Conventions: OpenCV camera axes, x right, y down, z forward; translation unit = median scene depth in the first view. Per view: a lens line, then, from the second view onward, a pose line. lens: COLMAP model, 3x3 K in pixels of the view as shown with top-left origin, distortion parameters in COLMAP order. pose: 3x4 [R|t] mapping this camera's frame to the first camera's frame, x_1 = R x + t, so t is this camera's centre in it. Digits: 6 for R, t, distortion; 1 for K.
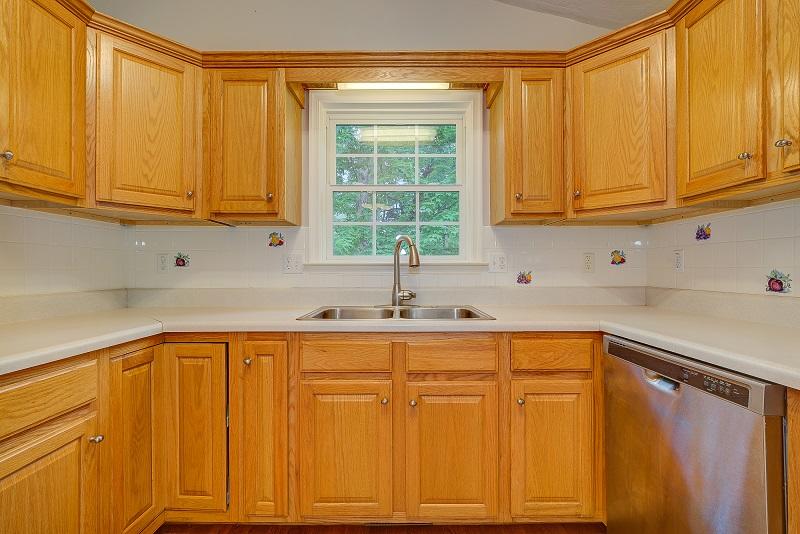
lens RADIAL K [[359.5, 0, 400.3], [0, 359.5, 269.4], [0, 0, 1]] dist [-0.007411, 0.001317]
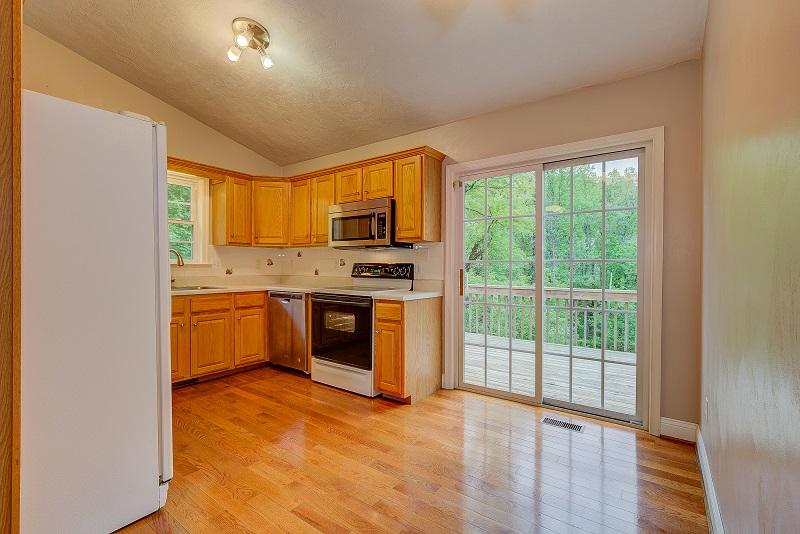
lens RADIAL K [[359.5, 0, 400.3], [0, 359.5, 269.4], [0, 0, 1]] dist [-0.007411, 0.001317]
pose [[0.596583, 0.000101, 0.802551, -0.921839], [-0.007154, 0.999961, 0.005193, -0.008159], [-0.802519, -0.008840, 0.596561, -1.293701]]
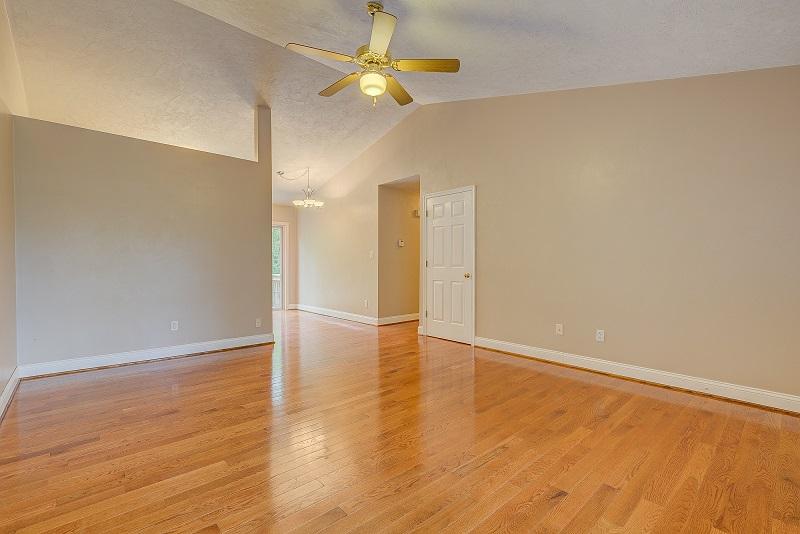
lens RADIAL K [[359.5, 0, 400.3], [0, 359.5, 269.4], [0, 0, 1]] dist [-0.007411, 0.001317]
pose [[-0.667912, -0.010603, 0.744165, -4.094384], [-0.001908, 0.999920, 0.012535, 0.015618], [-0.744238, 0.006953, -0.667878, 1.019857]]
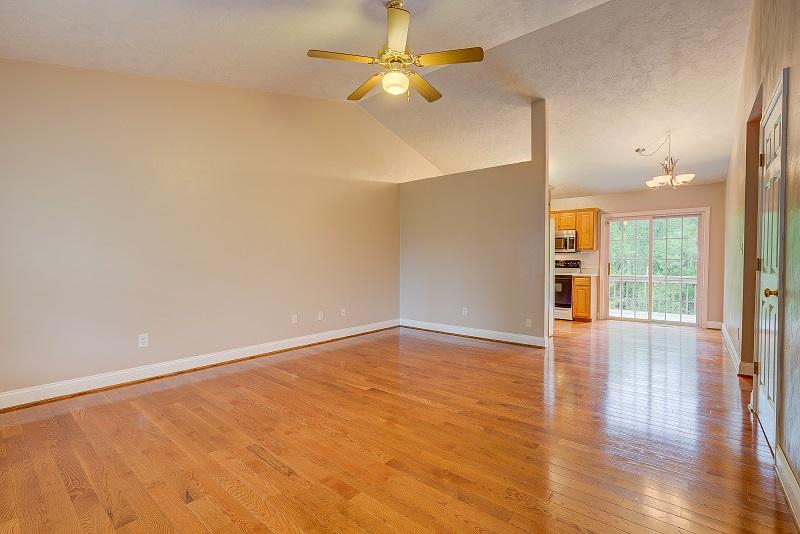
lens RADIAL K [[359.5, 0, 400.3], [0, 359.5, 269.4], [0, 0, 1]] dist [-0.007411, 0.001317]
pose [[0.638842, -0.012104, 0.769243, -4.037343], [-0.006147, 0.999764, 0.020836, 0.000814], [-0.769313, -0.018039, 0.638617, -1.191557]]
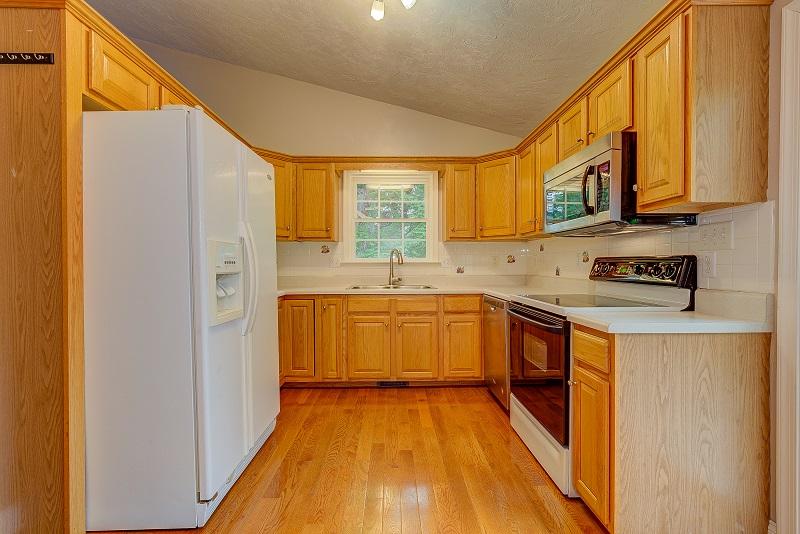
lens RADIAL K [[359.5, 0, 400.3], [0, 359.5, 269.4], [0, 0, 1]] dist [-0.007411, 0.001317]
pose [[0.999727, -0.000087, 0.023372, -0.009536], [-0.000224, 0.999911, 0.013309, -0.005837], [-0.023371, -0.013311, 0.999638, -1.082788]]
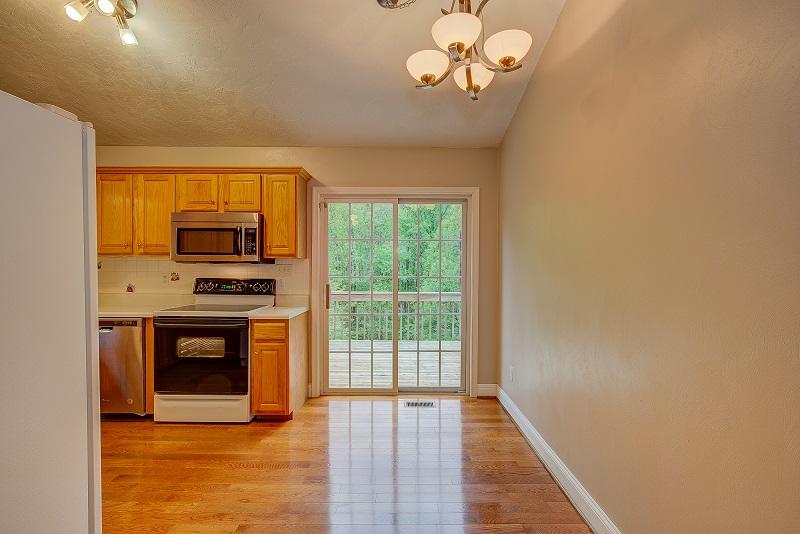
lens RADIAL K [[359.5, 0, 400.3], [0, 359.5, 269.4], [0, 0, 1]] dist [-0.007411, 0.001317]
pose [[0.008752, -0.005896, 0.999944, -1.284953], [-0.006317, 0.999962, 0.005951, -0.108140], [-0.999942, -0.006369, 0.008714, -0.824753]]
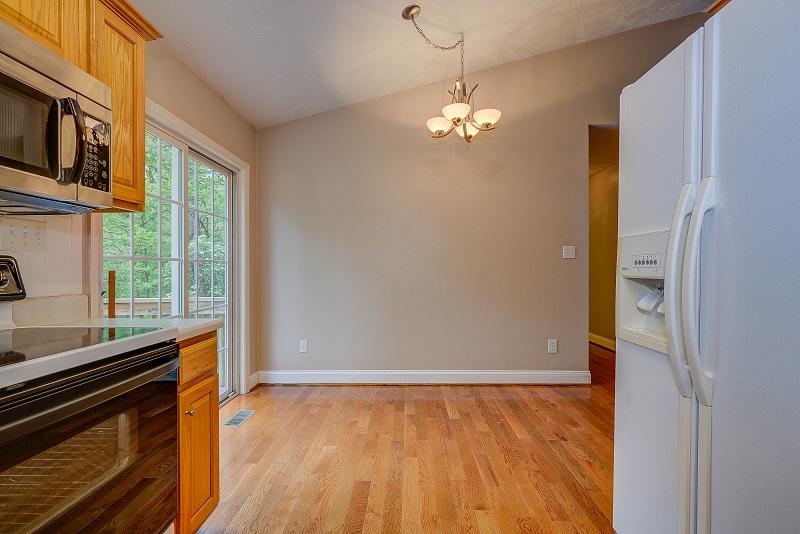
lens RADIAL K [[359.5, 0, 400.3], [0, 359.5, 269.4], [0, 0, 1]] dist [-0.007411, 0.001317]
pose [[-0.999512, 0.000368, 0.031236, -0.008159], [0.000409, 0.999999, 0.001311, -0.005522], [-0.031236, 0.001323, -0.999511, 0.713529]]
